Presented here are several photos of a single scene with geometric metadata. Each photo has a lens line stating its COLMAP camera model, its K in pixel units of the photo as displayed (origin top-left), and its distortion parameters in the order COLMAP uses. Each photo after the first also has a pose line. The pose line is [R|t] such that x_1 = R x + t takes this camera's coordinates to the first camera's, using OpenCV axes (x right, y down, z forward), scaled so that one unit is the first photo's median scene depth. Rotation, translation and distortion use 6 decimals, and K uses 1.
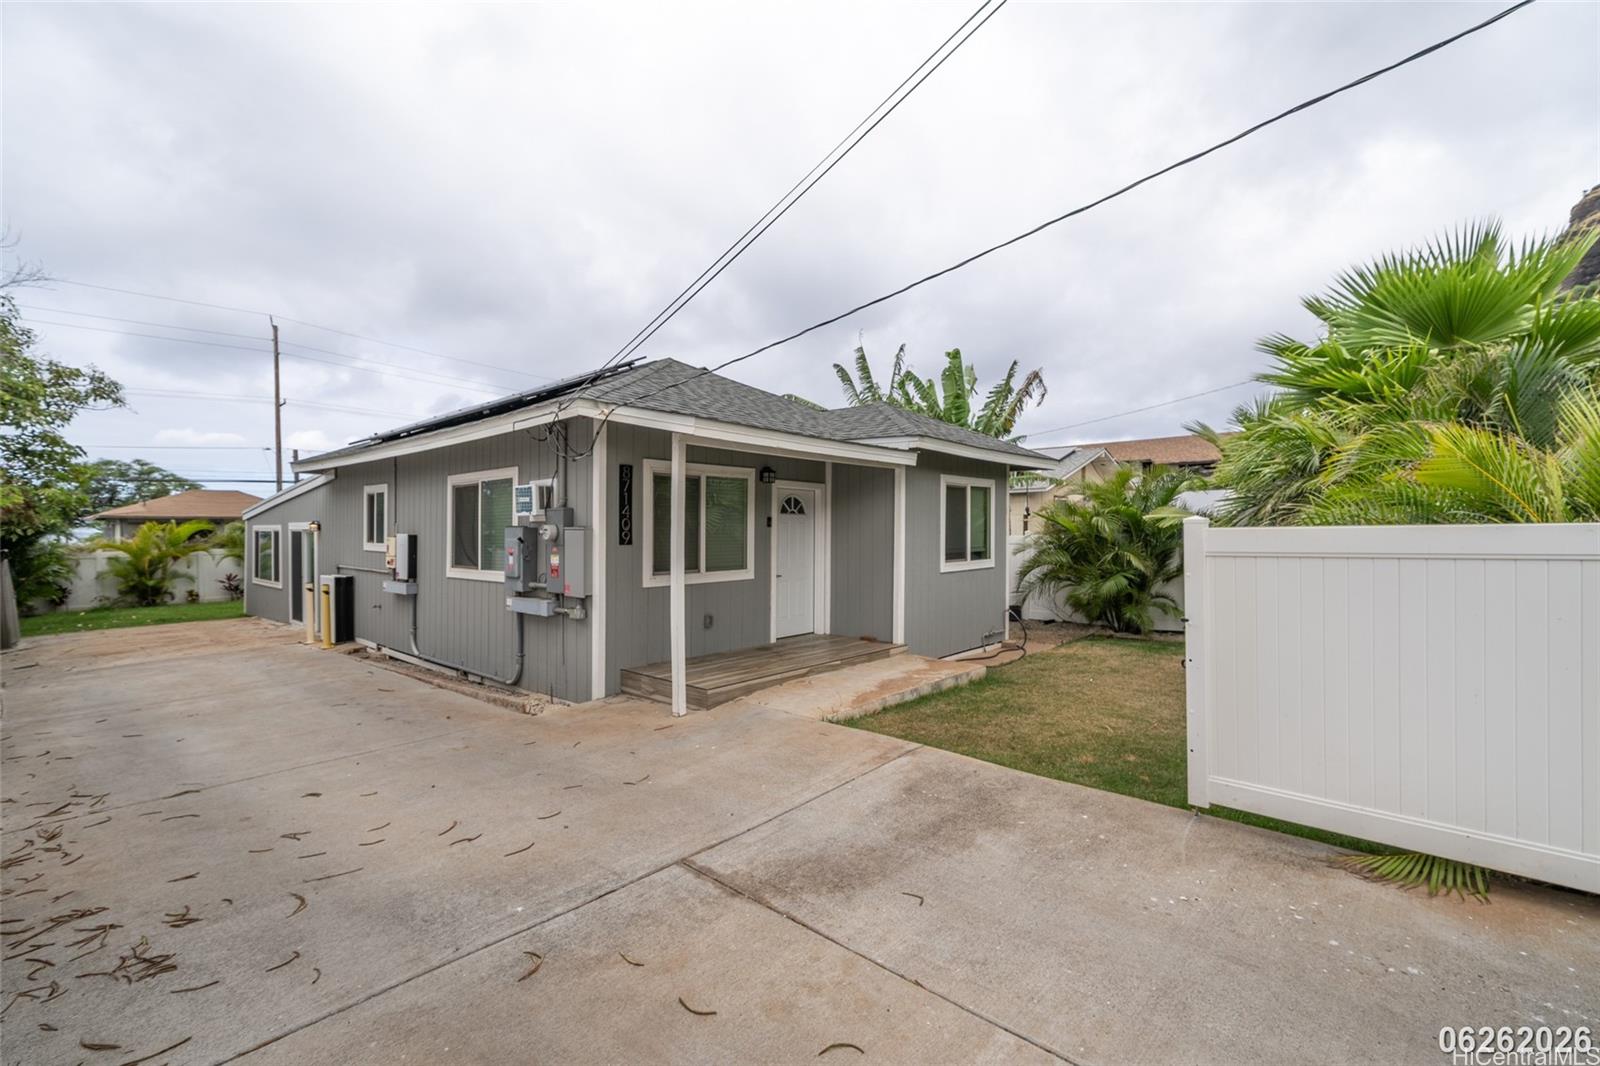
lens RADIAL K [[686.4, 0, 806.7], [0, 686.4, 536.5], [0, 0, 1]] dist [-0.000094, 0.000081]
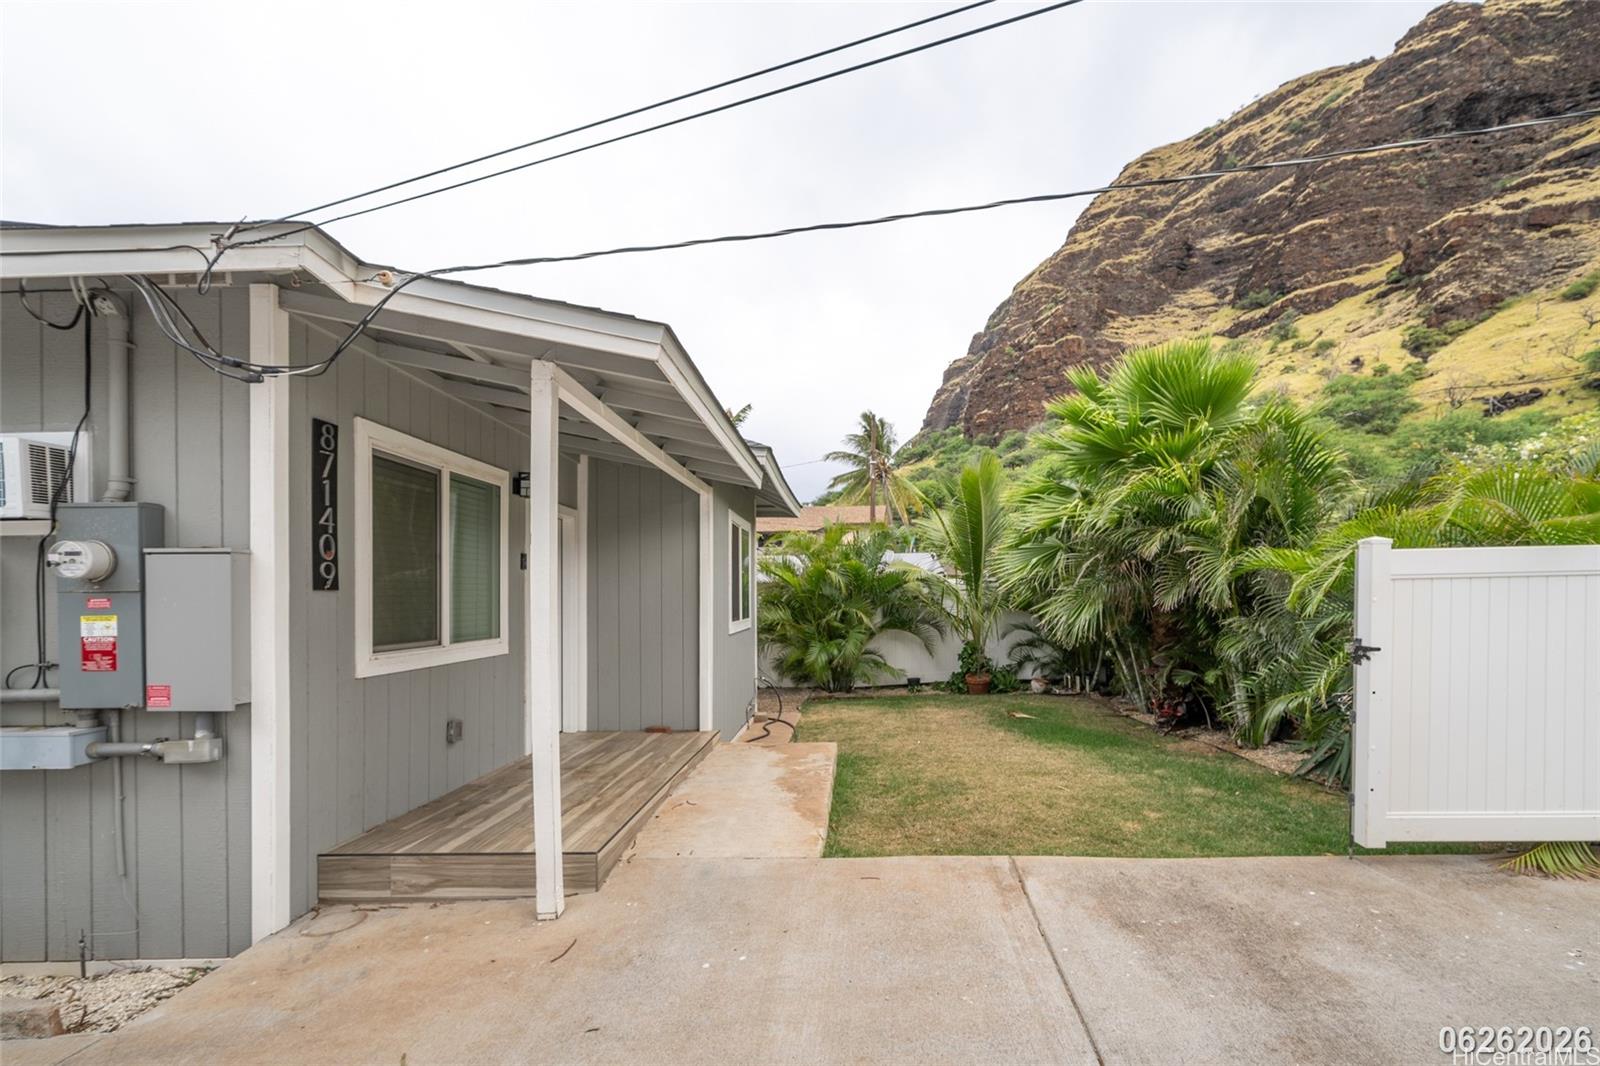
lens RADIAL K [[704.5, 0, 803.0], [0, 704.5, 609.9], [0, 0, 1]] dist [-0.000002, -0.000269]
pose [[0.750741, -0.012536, 0.660477, -0.339378], [0.014172, 0.999895, 0.002870, 0.028936], [-0.660444, 0.007206, 0.750840, 0.417700]]
